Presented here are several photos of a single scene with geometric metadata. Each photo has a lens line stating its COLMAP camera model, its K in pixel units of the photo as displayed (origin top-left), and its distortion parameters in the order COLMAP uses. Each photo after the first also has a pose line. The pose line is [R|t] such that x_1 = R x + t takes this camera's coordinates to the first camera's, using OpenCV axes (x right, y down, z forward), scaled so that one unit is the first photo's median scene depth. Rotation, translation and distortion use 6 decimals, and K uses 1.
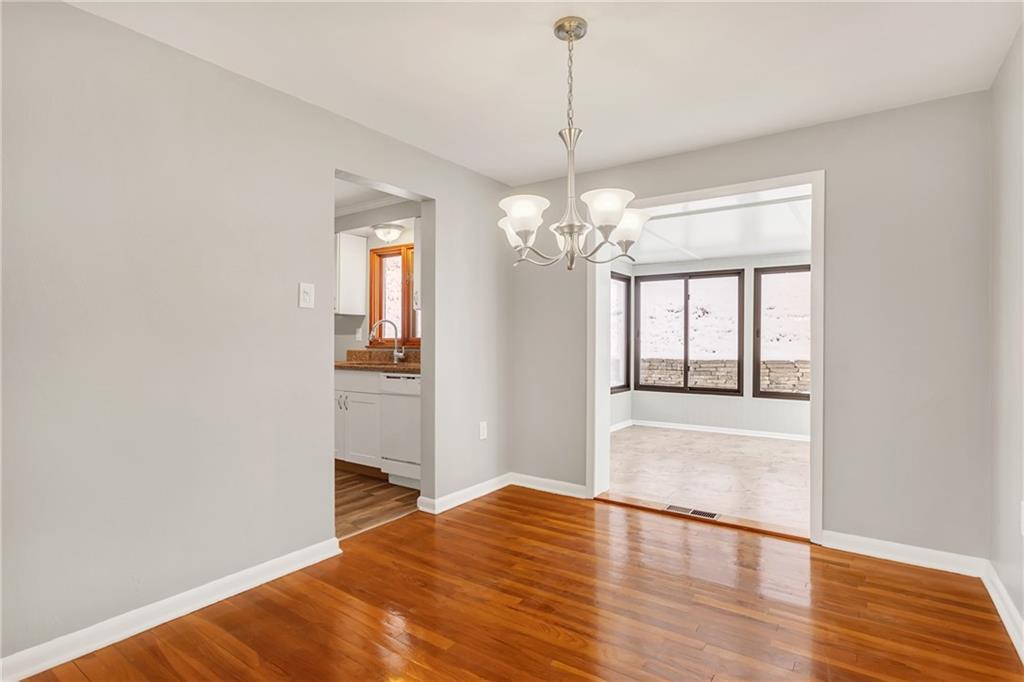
lens RADIAL K [[519.2, 0, 494.9], [0, 519.2, 339.9], [0, 0, 1]] dist [0.022821, -0.000254]
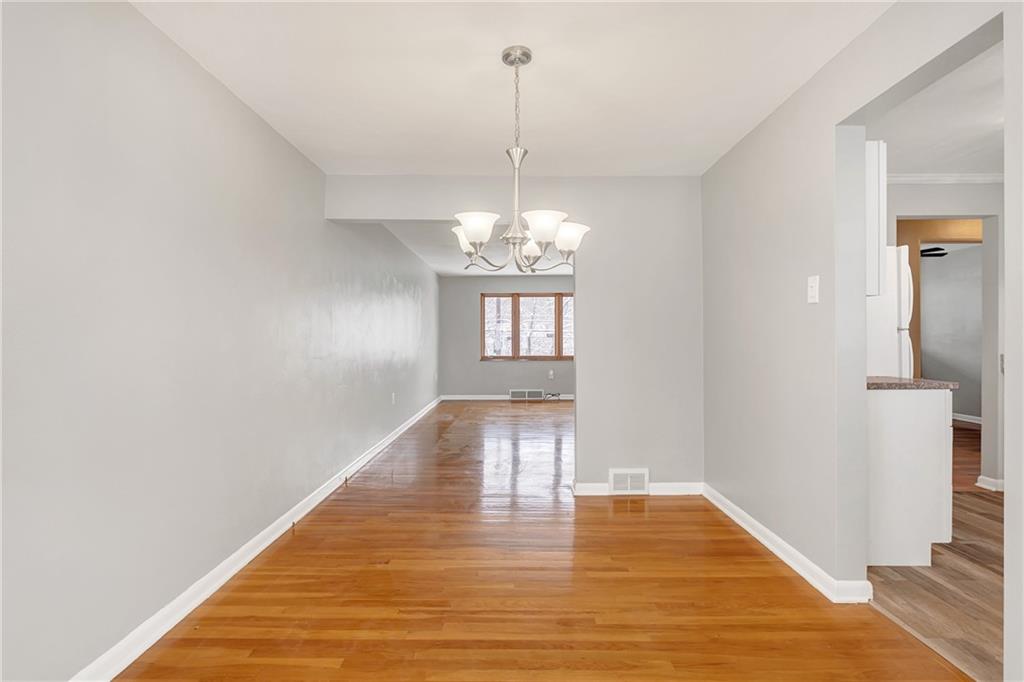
lens RADIAL K [[537.6, 0, 512.0], [0, 537.6, 341.0], [0, 0, 1]] dist [-0.001783, 0.007004]
pose [[-0.804759, 0.000725, -0.593601, 0.462178], [0.000688, 1.000000, 0.000289, 0.003377], [0.593601, -0.000175, -0.804759, 1.060018]]
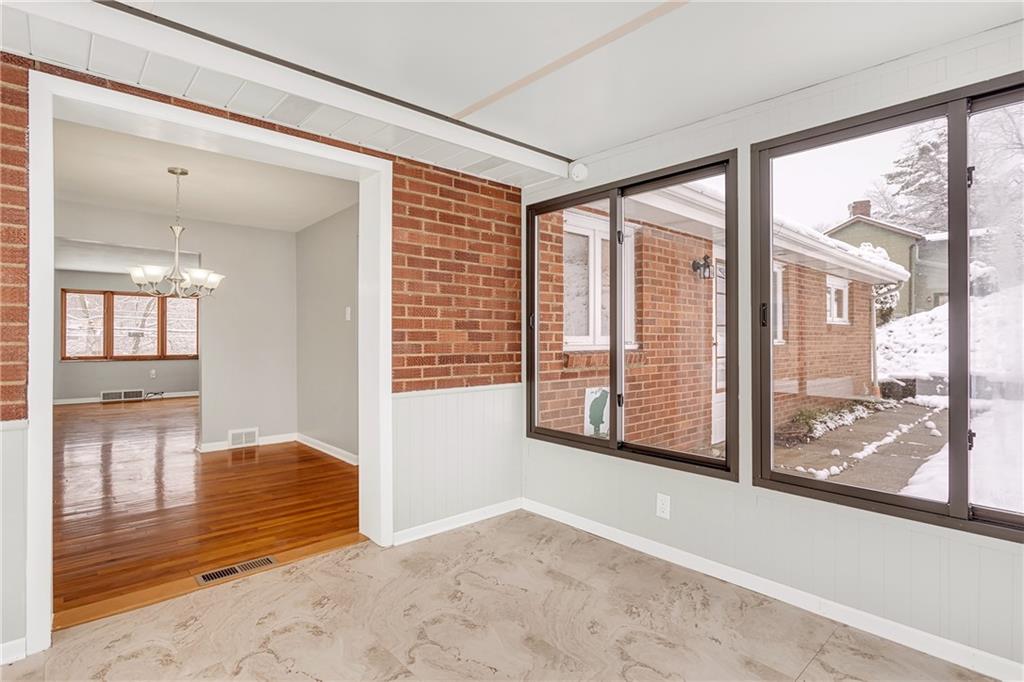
lens RADIAL K [[497.5, 0, 512.0], [0, 497.5, 341.0], [0, 0, 1]] dist [-0.022749, 0.000431]
pose [[-0.206124, -0.001504, -0.978525, 0.901160], [-0.002077, 0.999997, -0.001099, 0.006364], [0.978524, 0.001806, -0.206127, 1.407817]]
